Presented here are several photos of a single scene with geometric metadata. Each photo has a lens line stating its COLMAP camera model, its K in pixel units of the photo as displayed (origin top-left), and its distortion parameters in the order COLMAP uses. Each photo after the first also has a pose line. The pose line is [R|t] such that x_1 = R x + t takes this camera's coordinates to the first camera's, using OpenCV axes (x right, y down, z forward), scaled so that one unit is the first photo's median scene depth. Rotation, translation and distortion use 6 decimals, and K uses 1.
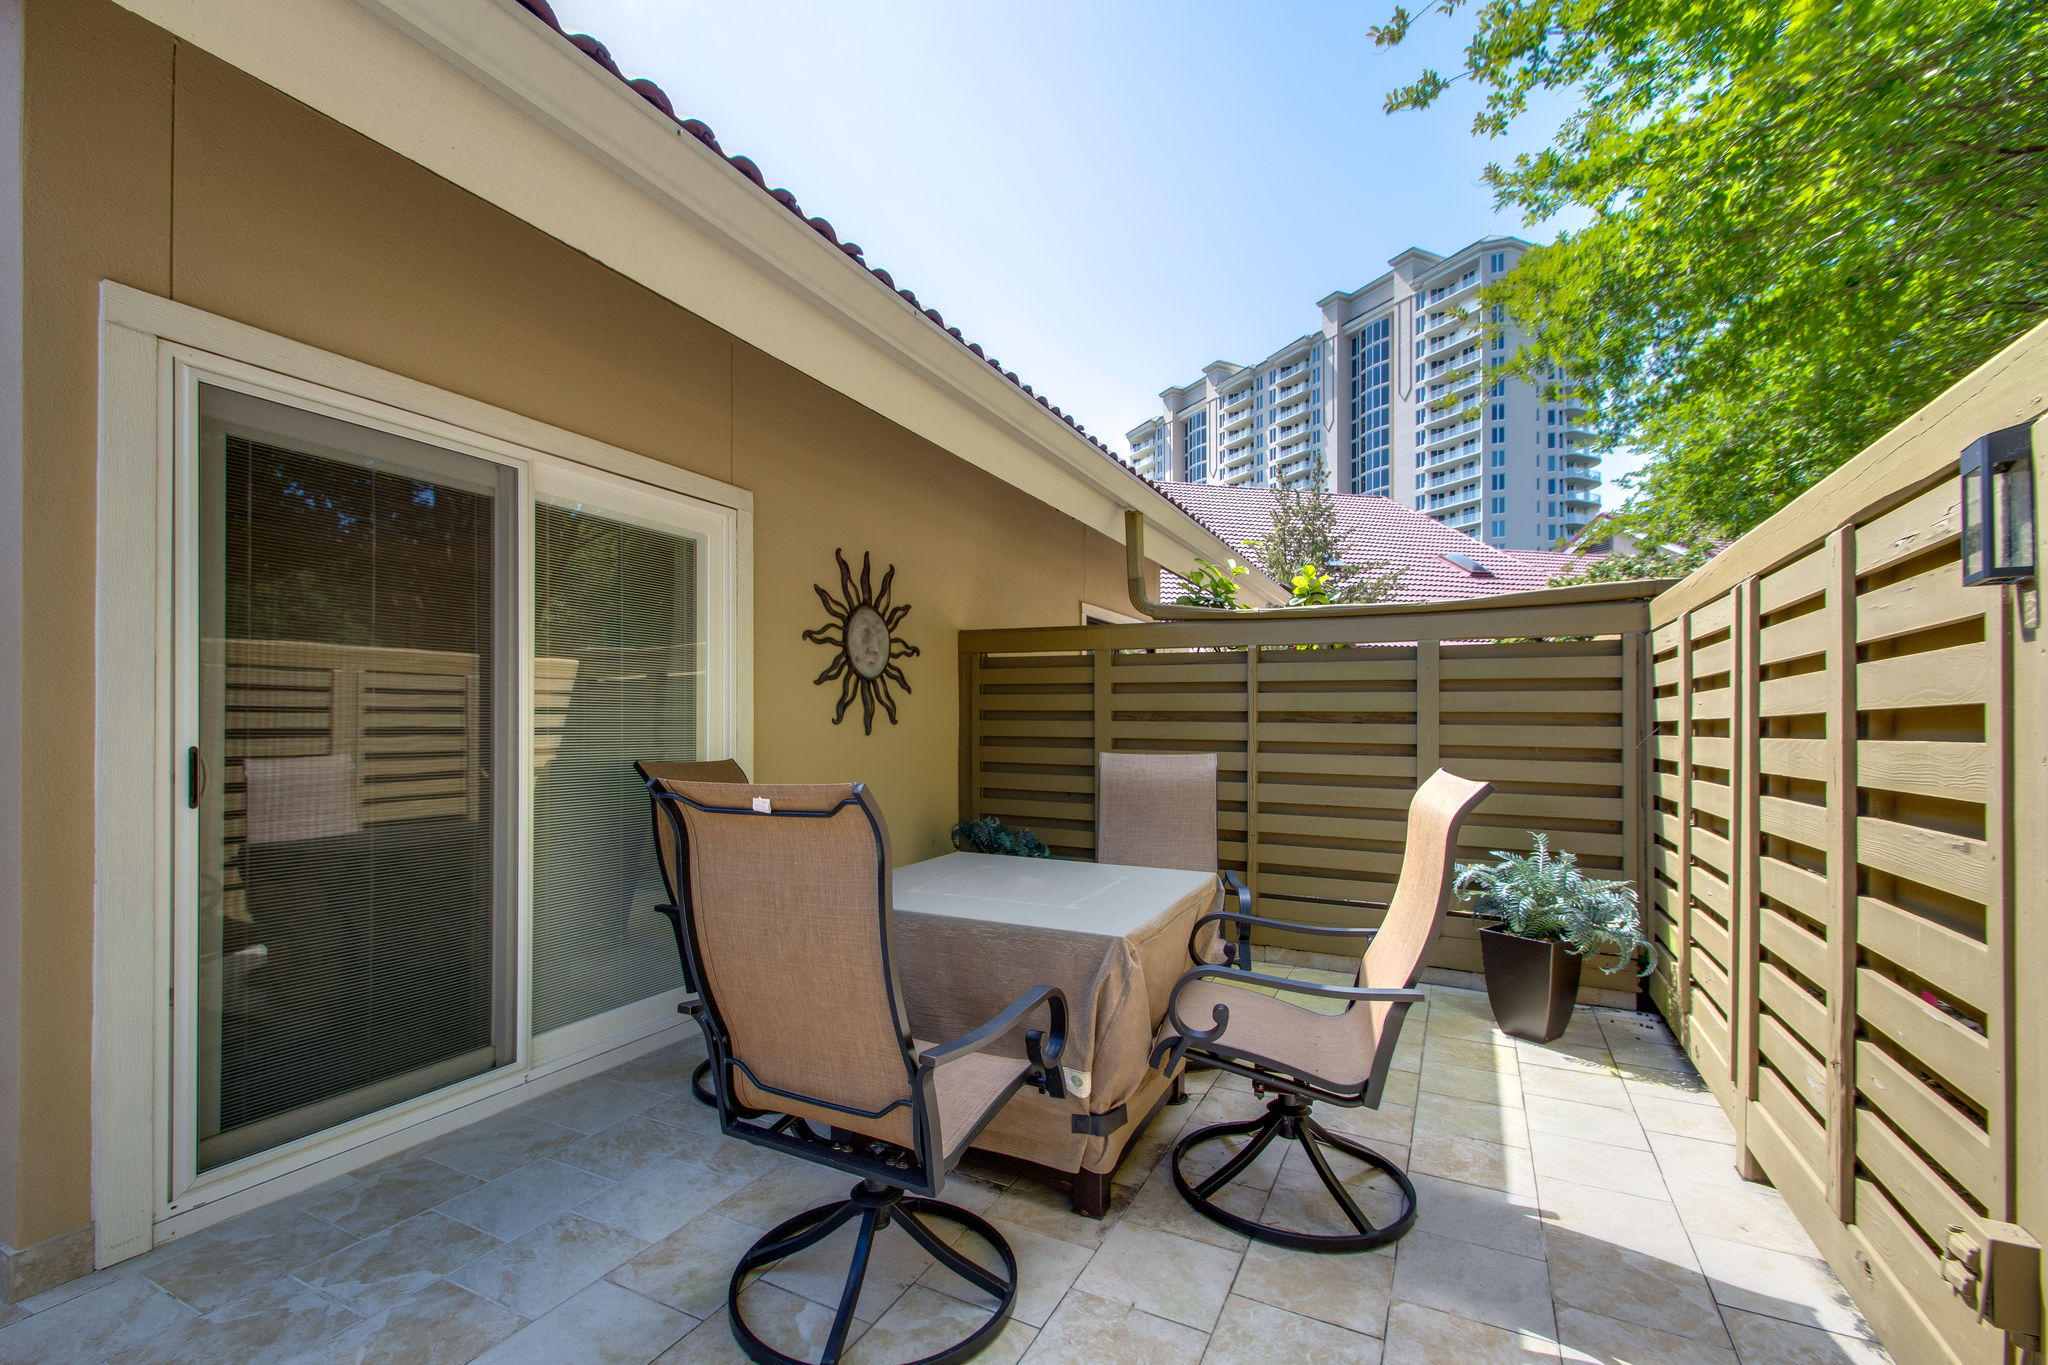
lens RADIAL K [[892.4, 0, 998.2], [0, 892.4, 715.9], [0, 0, 1]] dist [0.016945, -0.004205]
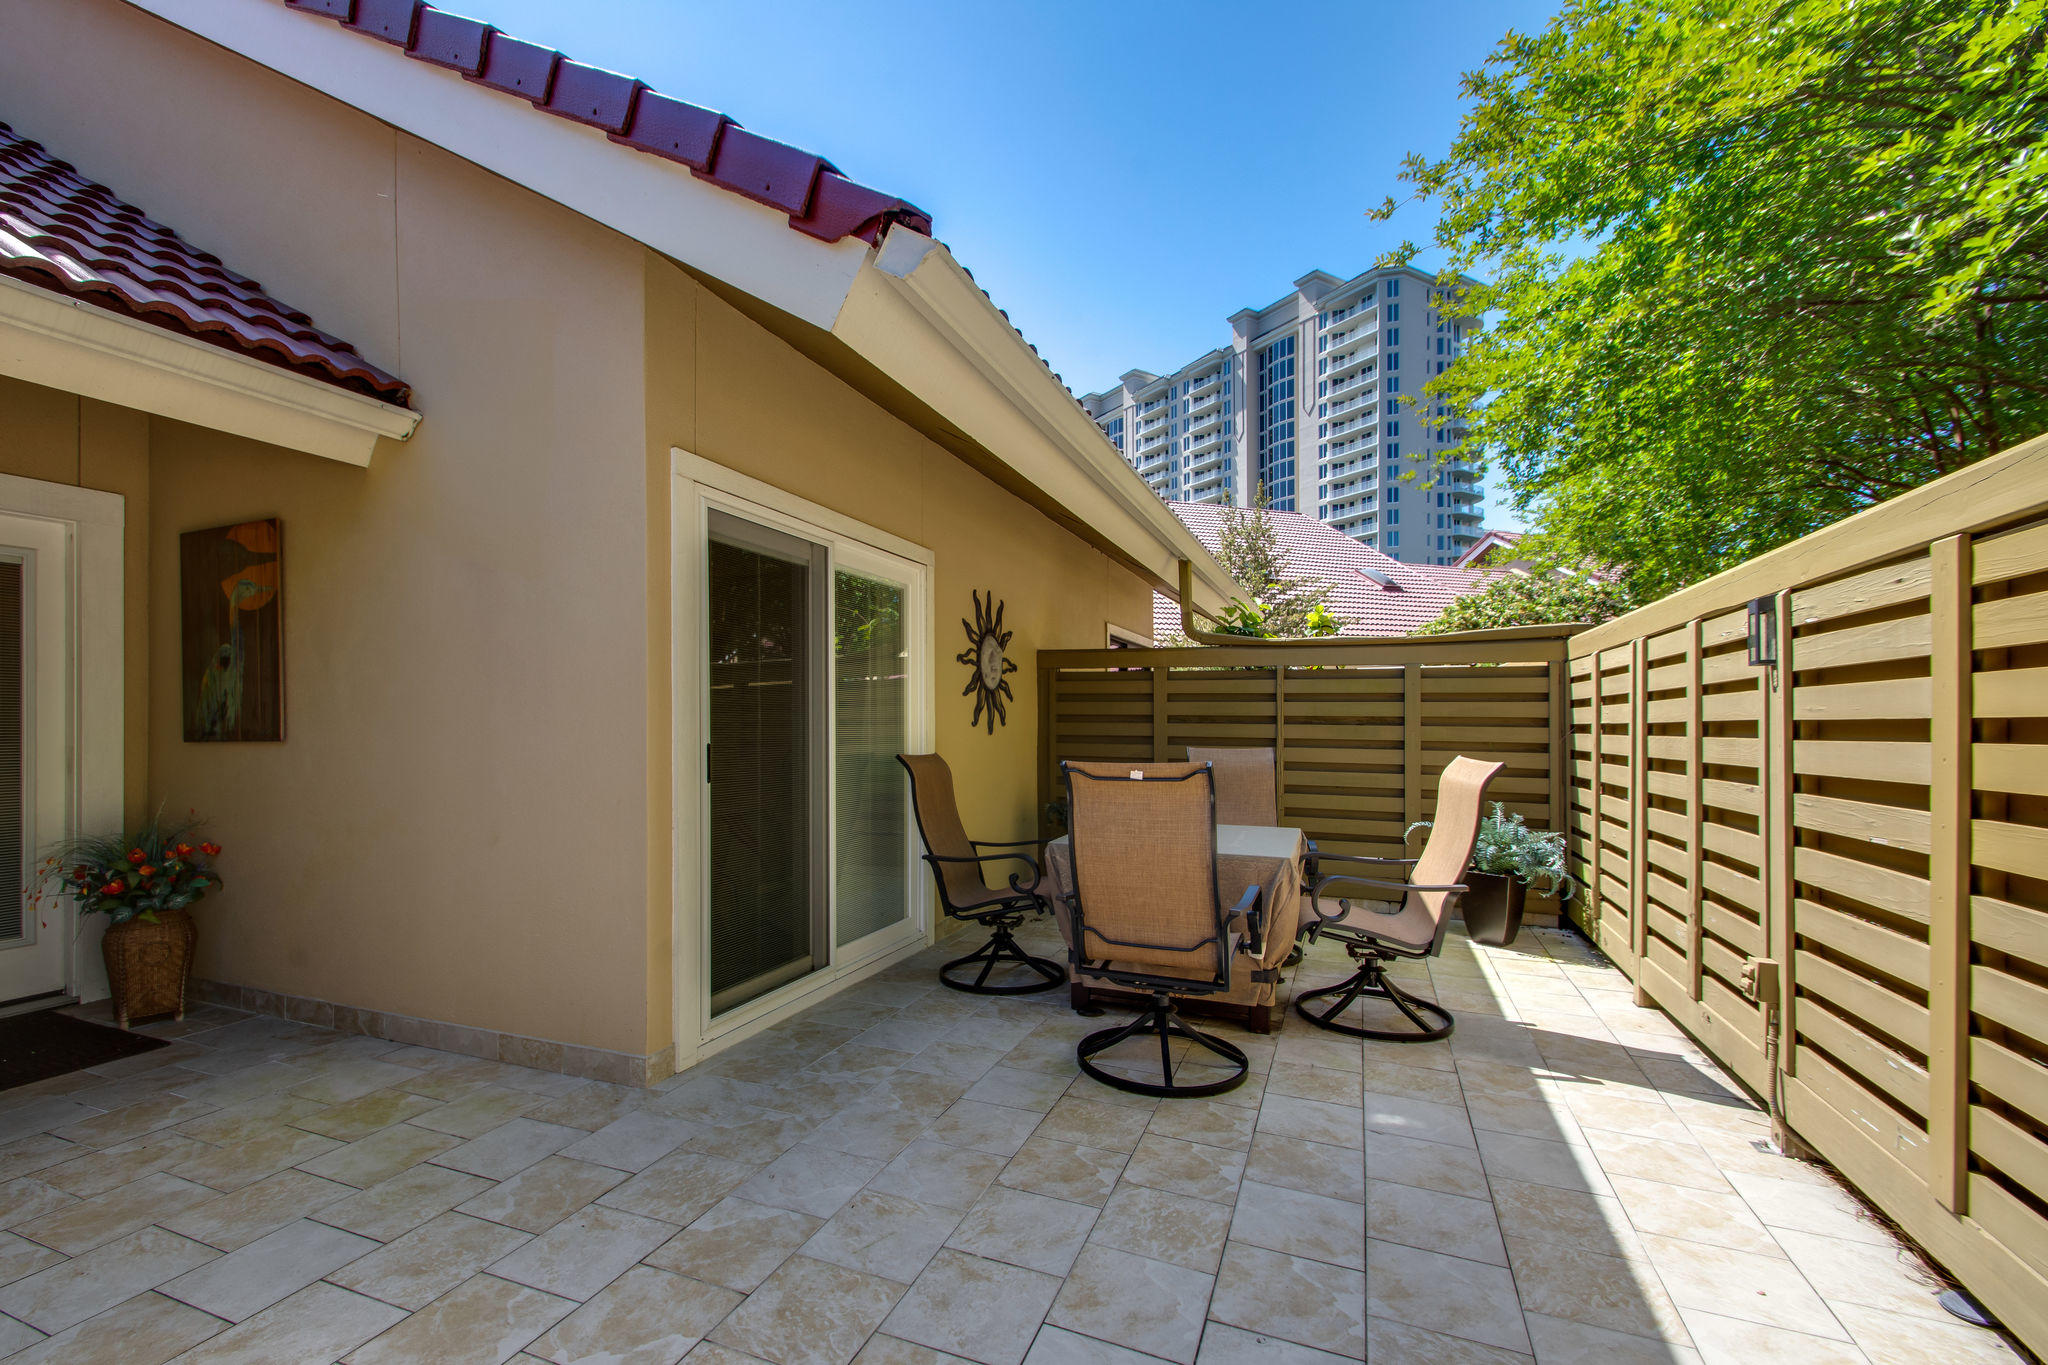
lens RADIAL K [[940.5, 0, 958.7], [0, 940.5, 713.3], [0, 0, 1]] dist [0.020631, -0.002682]
pose [[0.995348, 0.000359, 0.096349, -0.420227], [-0.000465, 0.999999, 0.001082, -0.013144], [-0.096349, -0.001122, 0.995347, -0.442092]]
